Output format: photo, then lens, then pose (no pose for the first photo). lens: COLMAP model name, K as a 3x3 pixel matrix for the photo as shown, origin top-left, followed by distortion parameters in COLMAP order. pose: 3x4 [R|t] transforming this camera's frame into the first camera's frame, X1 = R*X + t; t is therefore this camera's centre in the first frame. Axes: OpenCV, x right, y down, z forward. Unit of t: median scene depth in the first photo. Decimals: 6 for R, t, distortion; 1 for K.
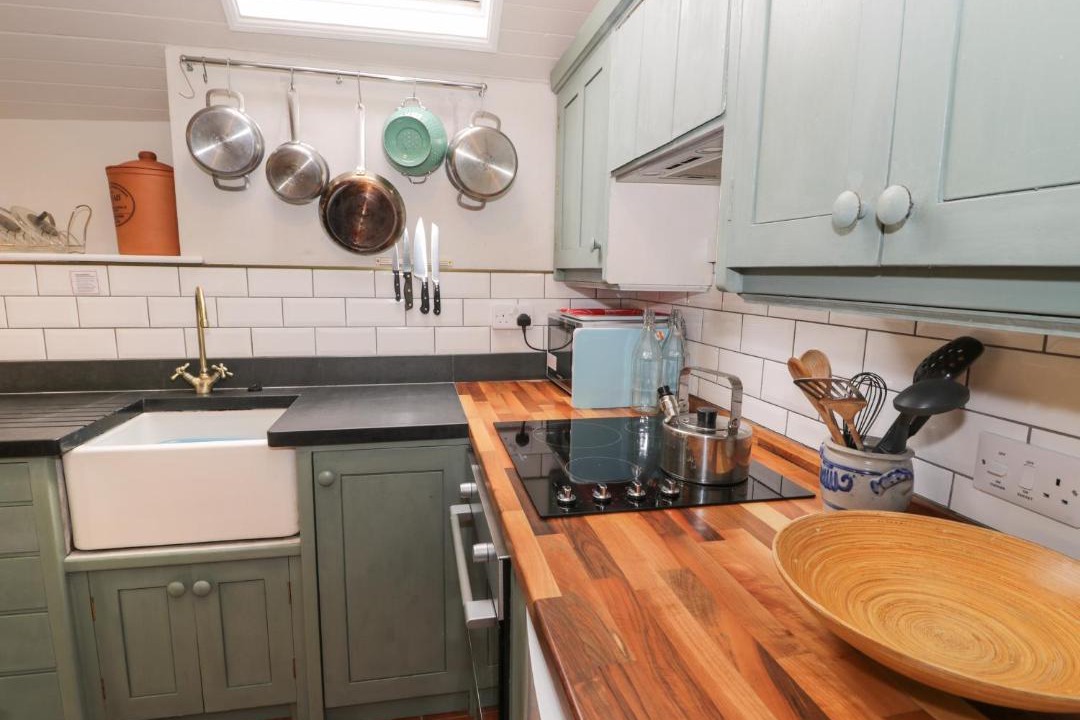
lens RADIAL K [[562.0, 0, 540.0], [0, 562.0, 360.0], [0, 0, 1]] dist [-0.001199, -0.011611]
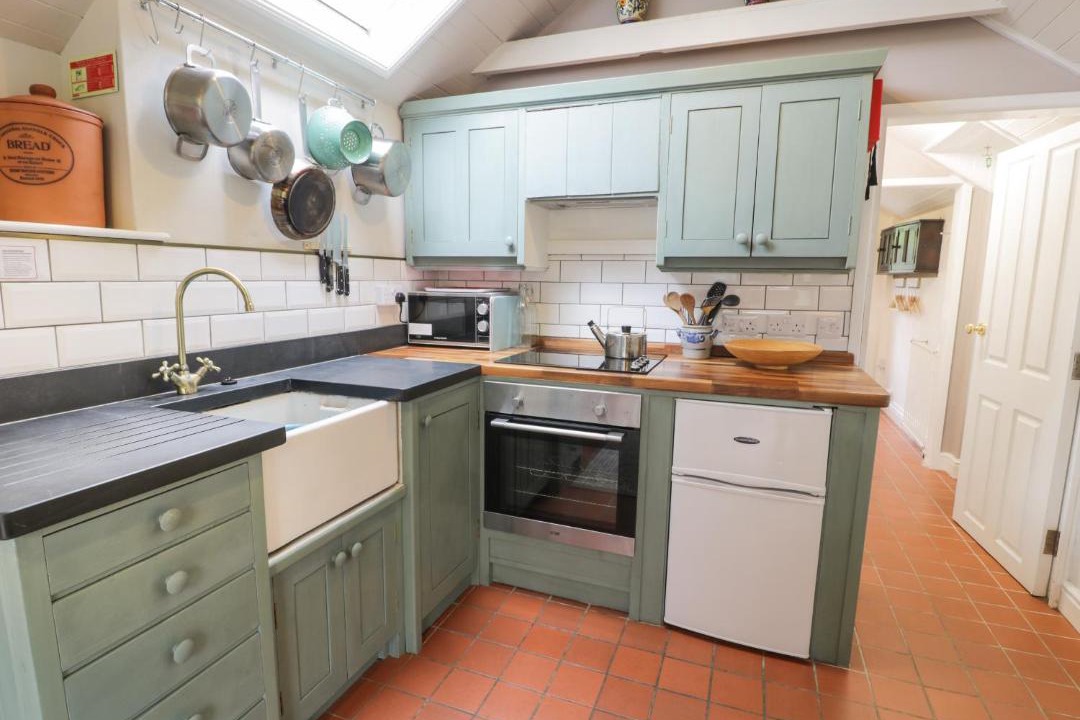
lens RADIAL K [[562.0, 0, 540.0], [0, 562.0, 360.0], [0, 0, 1]] dist [-0.001199, -0.011611]
pose [[0.544449, -0.132229, 0.828306, -1.008116], [0.123749, 0.989353, 0.076598, 0.008835], [-0.829616, 0.060798, 0.555015, 0.078048]]
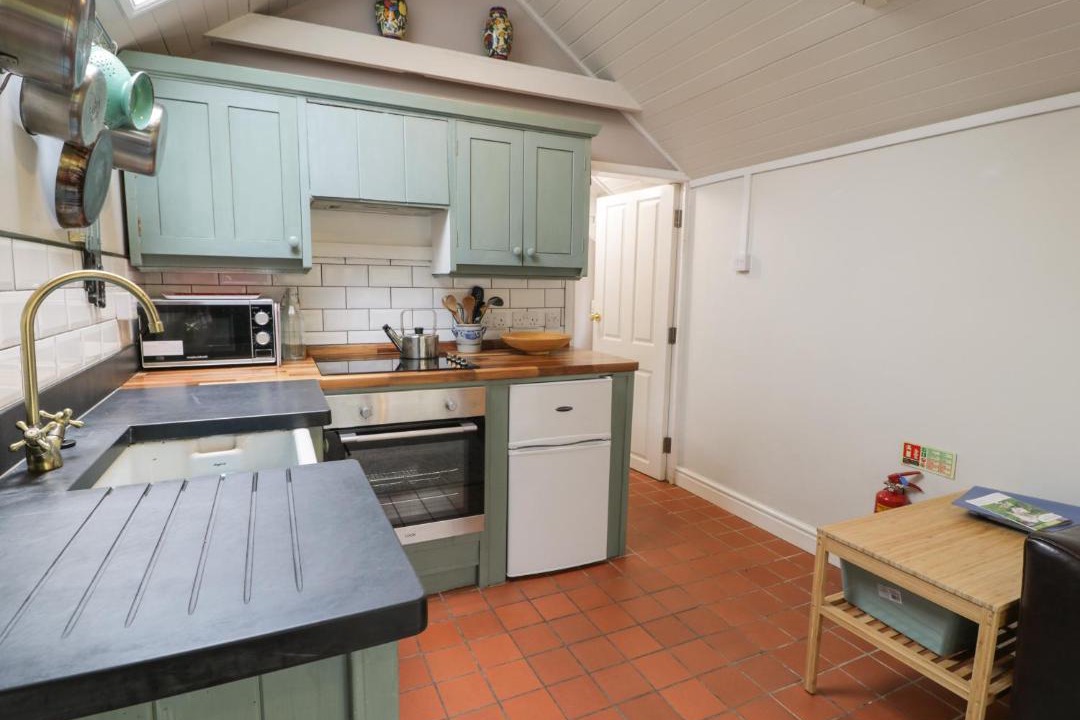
lens RADIAL K [[562.0, 0, 540.0], [0, 562.0, 360.0], [0, 0, 1]] dist [-0.001199, -0.011611]
pose [[-0.230241, -0.149626, 0.961562, -1.215571], [0.127847, 0.974893, 0.182313, -0.081188], [-0.964699, 0.164908, -0.205332, 0.637668]]
